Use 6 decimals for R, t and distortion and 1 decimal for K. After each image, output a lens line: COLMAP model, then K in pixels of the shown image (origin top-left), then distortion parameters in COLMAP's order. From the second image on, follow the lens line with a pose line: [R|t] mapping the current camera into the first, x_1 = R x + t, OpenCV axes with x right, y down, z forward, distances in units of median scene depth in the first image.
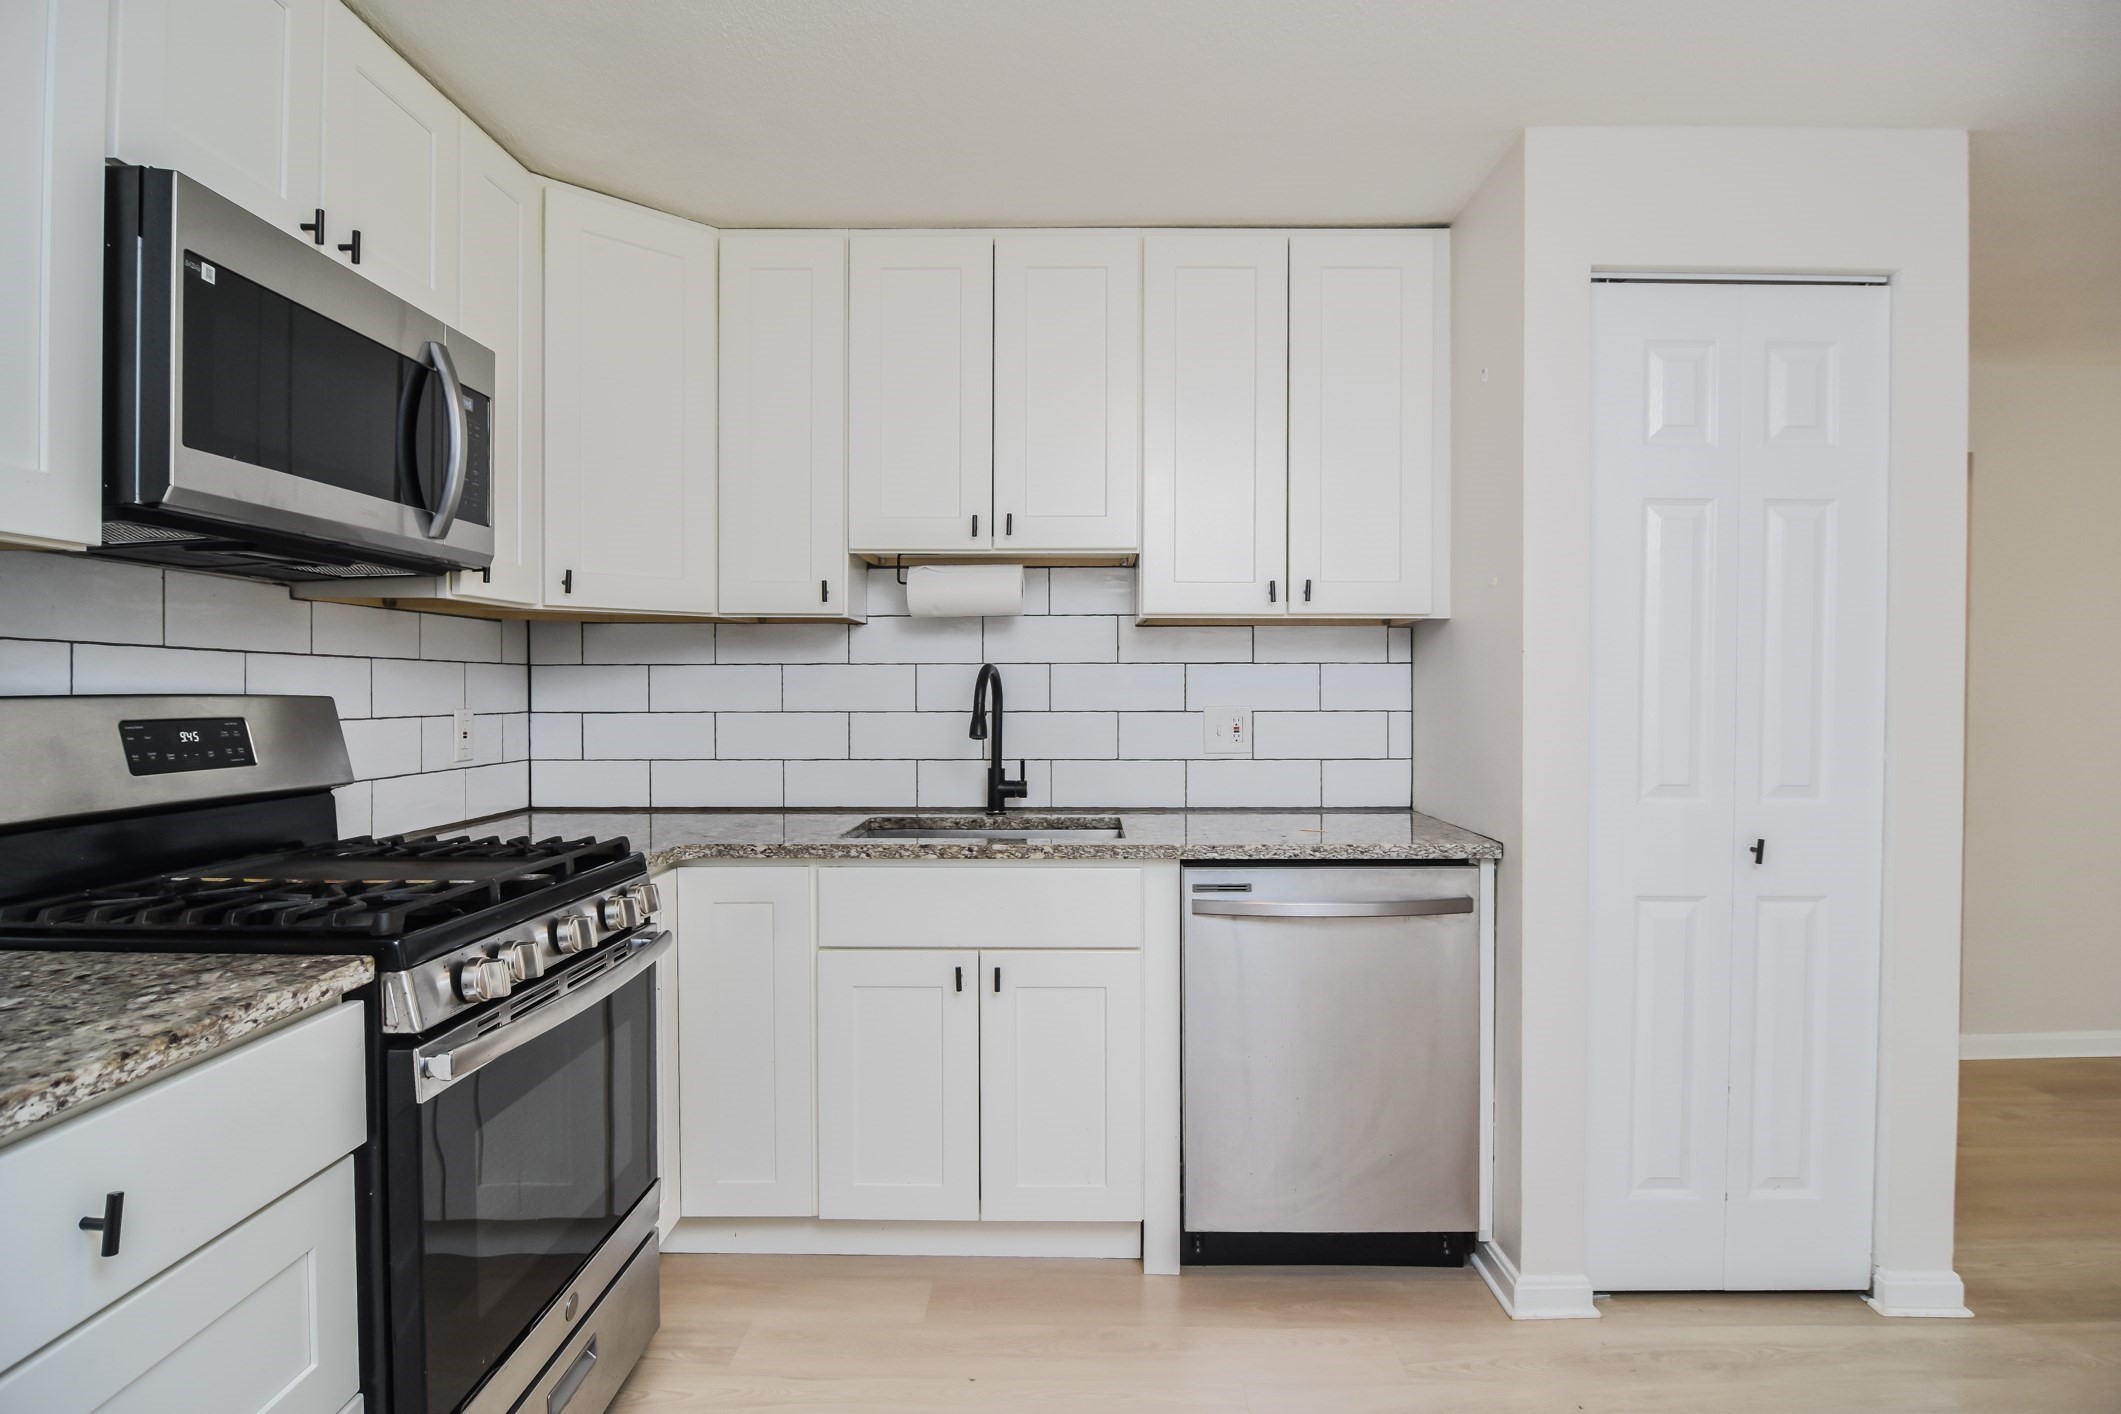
lens RADIAL K [[1134.1, 0, 1065.8], [0, 1134.1, 702.2], [0, 0, 1]] dist [-0.006527, -0.011362]
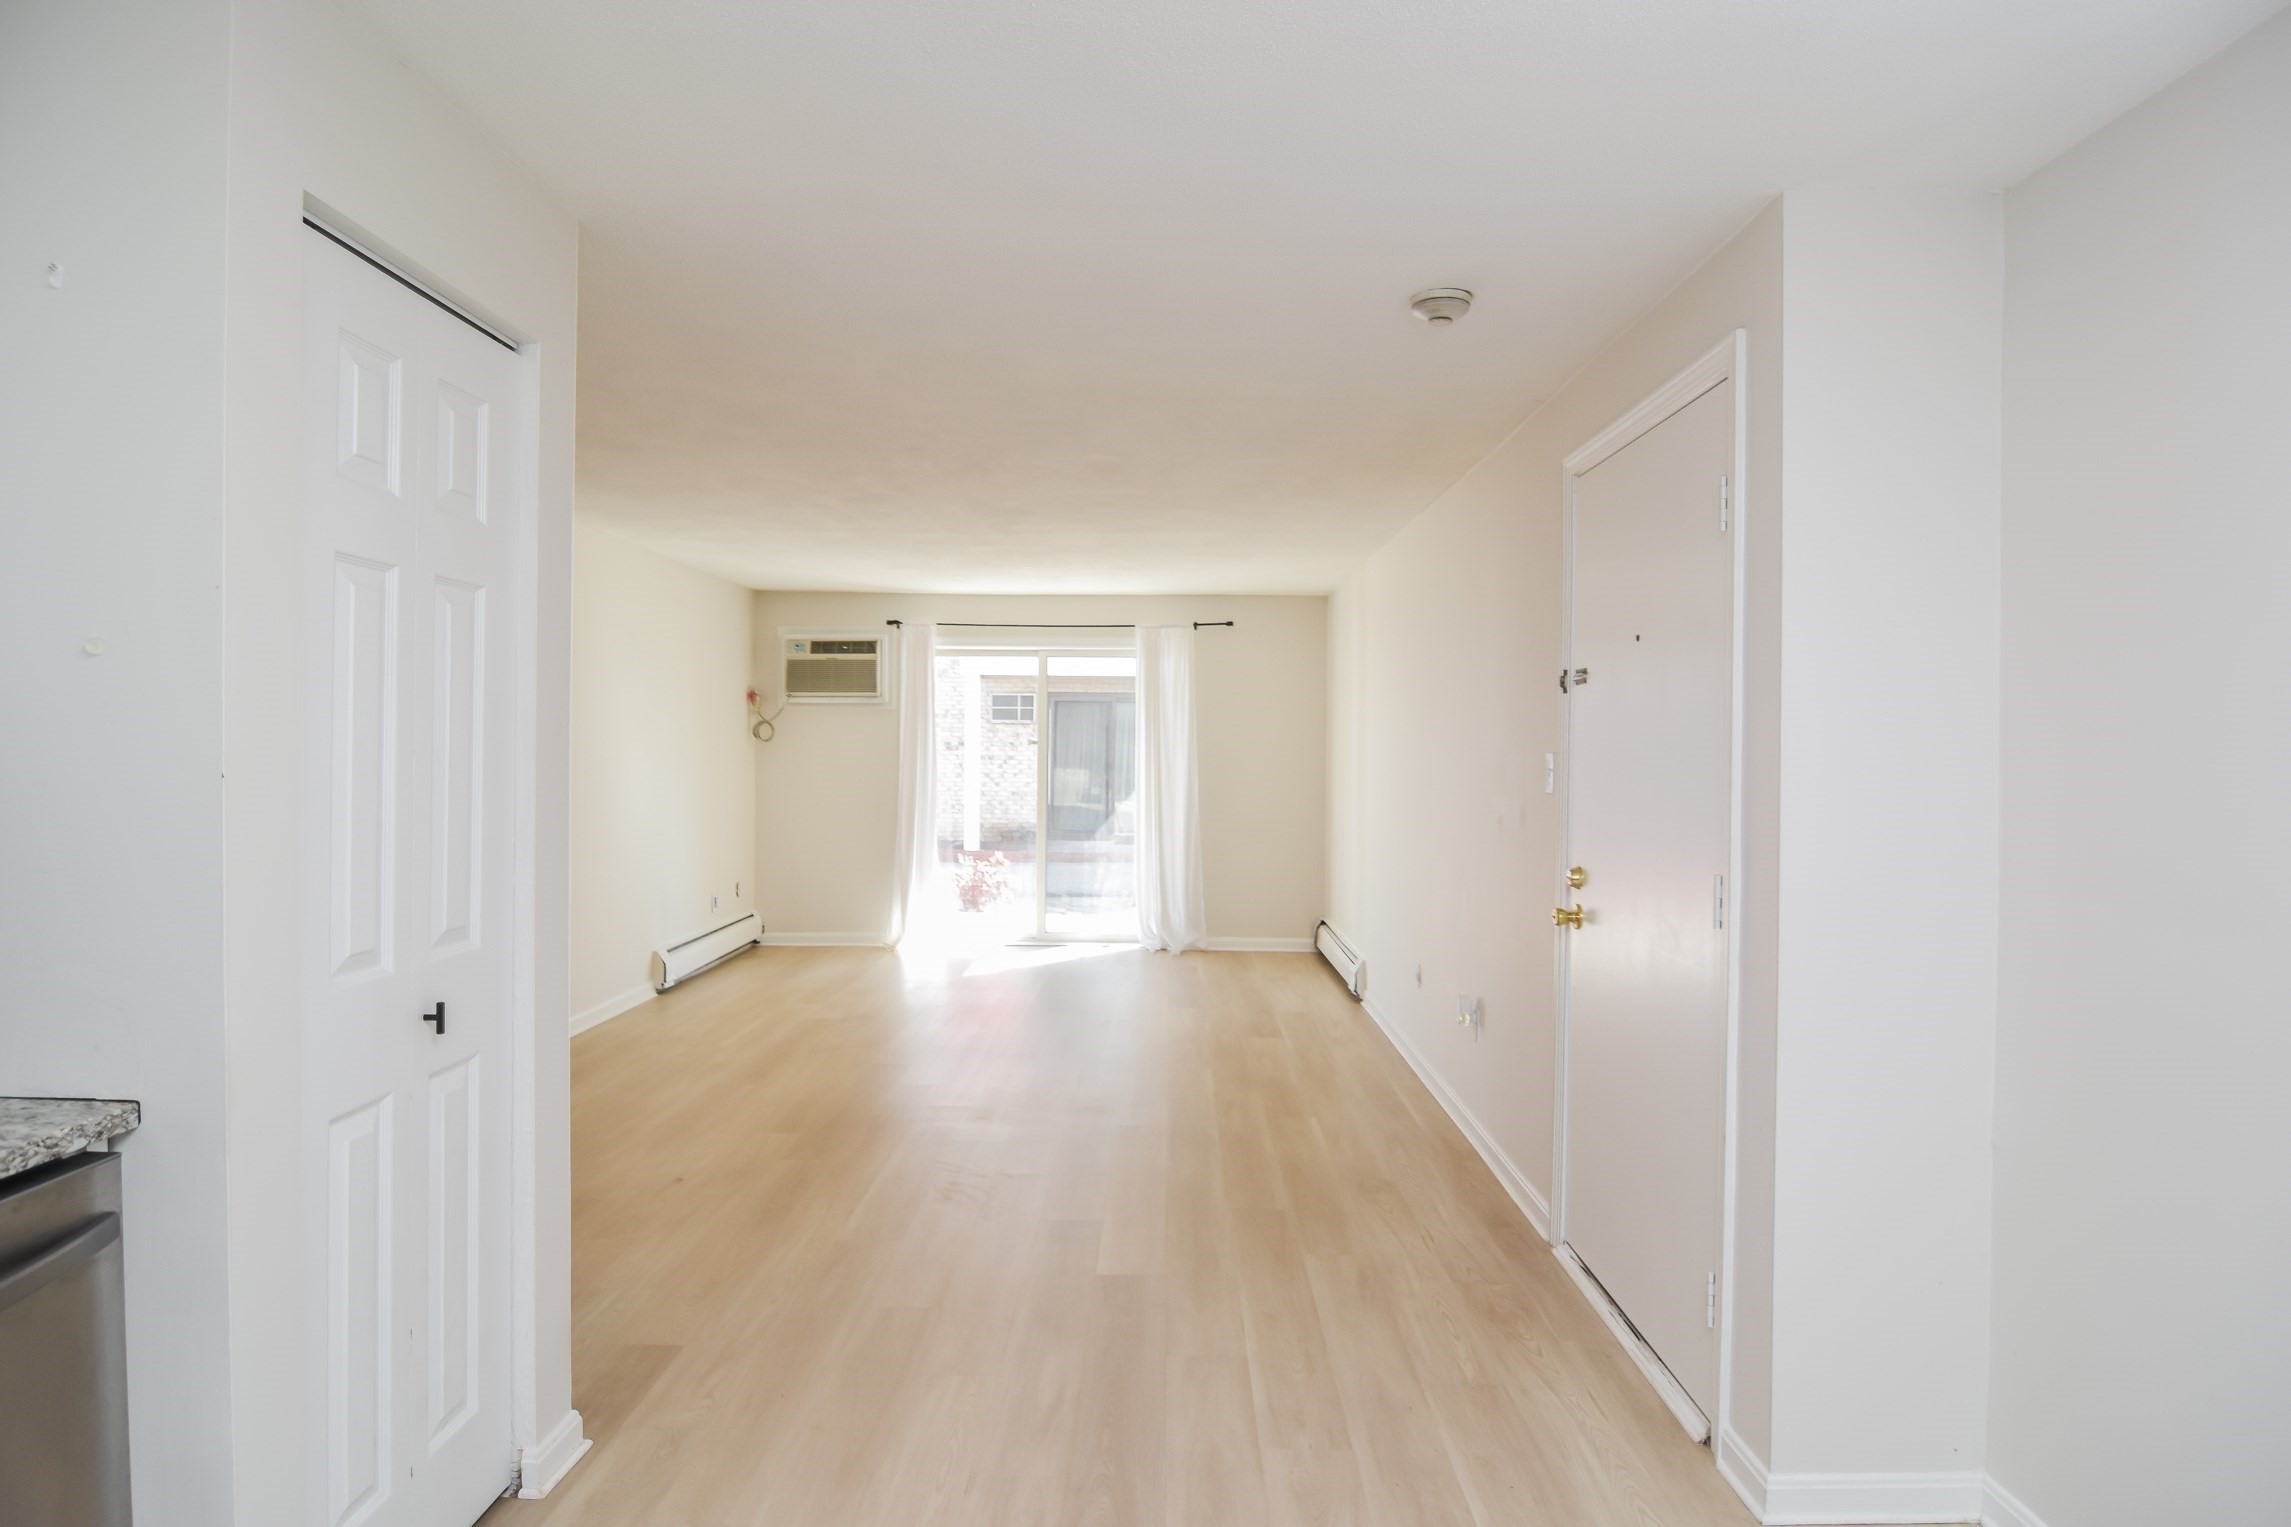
lens RADIAL K [[1225.0, 0, 1151.2], [0, 1225.0, 758.3], [0, 0, 1]] dist [-0.006527, -0.011362]
pose [[0.010104, -0.012376, 0.999872, -0.233071], [0.003797, 0.999917, 0.012338, -0.058470], [-0.999942, 0.003672, 0.010151, 0.484363]]
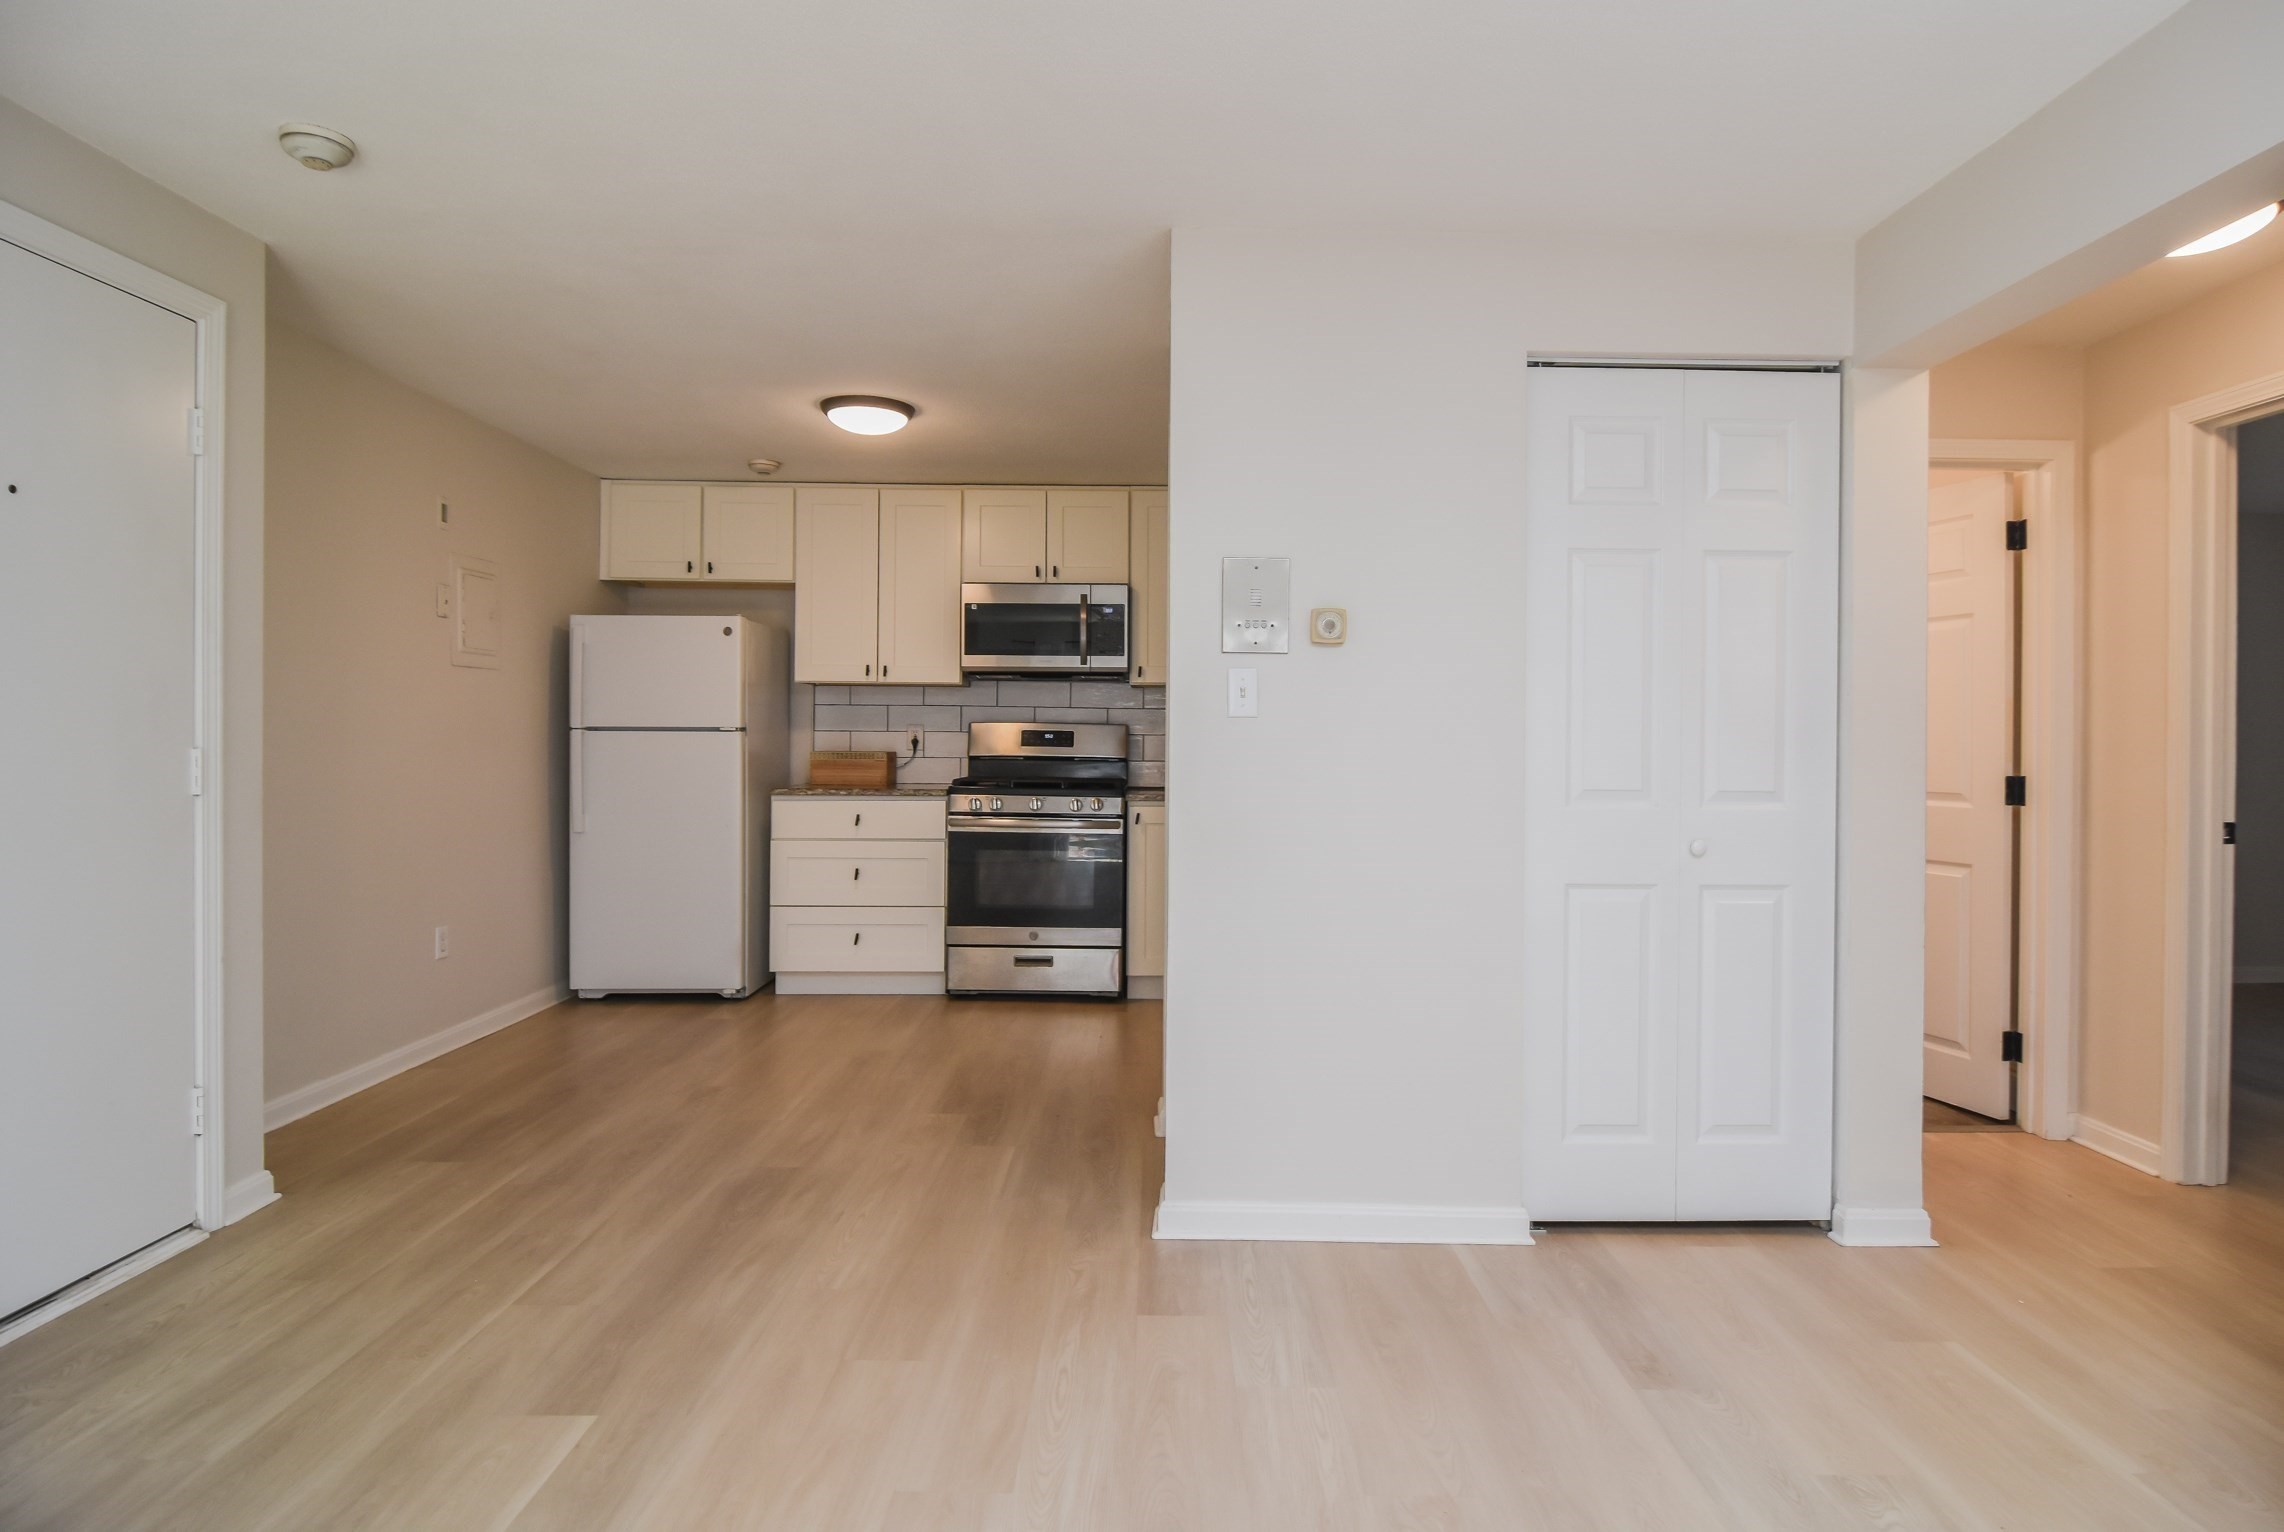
lens RADIAL K [[1254.5, 0, 1178.7], [0, 1254.5, 742.0], [0, 0, 1]] dist [-0.000175, -0.016014]
pose [[0.018236, 0.001937, -0.999832, 1.998393], [-0.021133, 0.999775, 0.001551, 0.025245], [0.999610, 0.021101, 0.018272, 0.950318]]
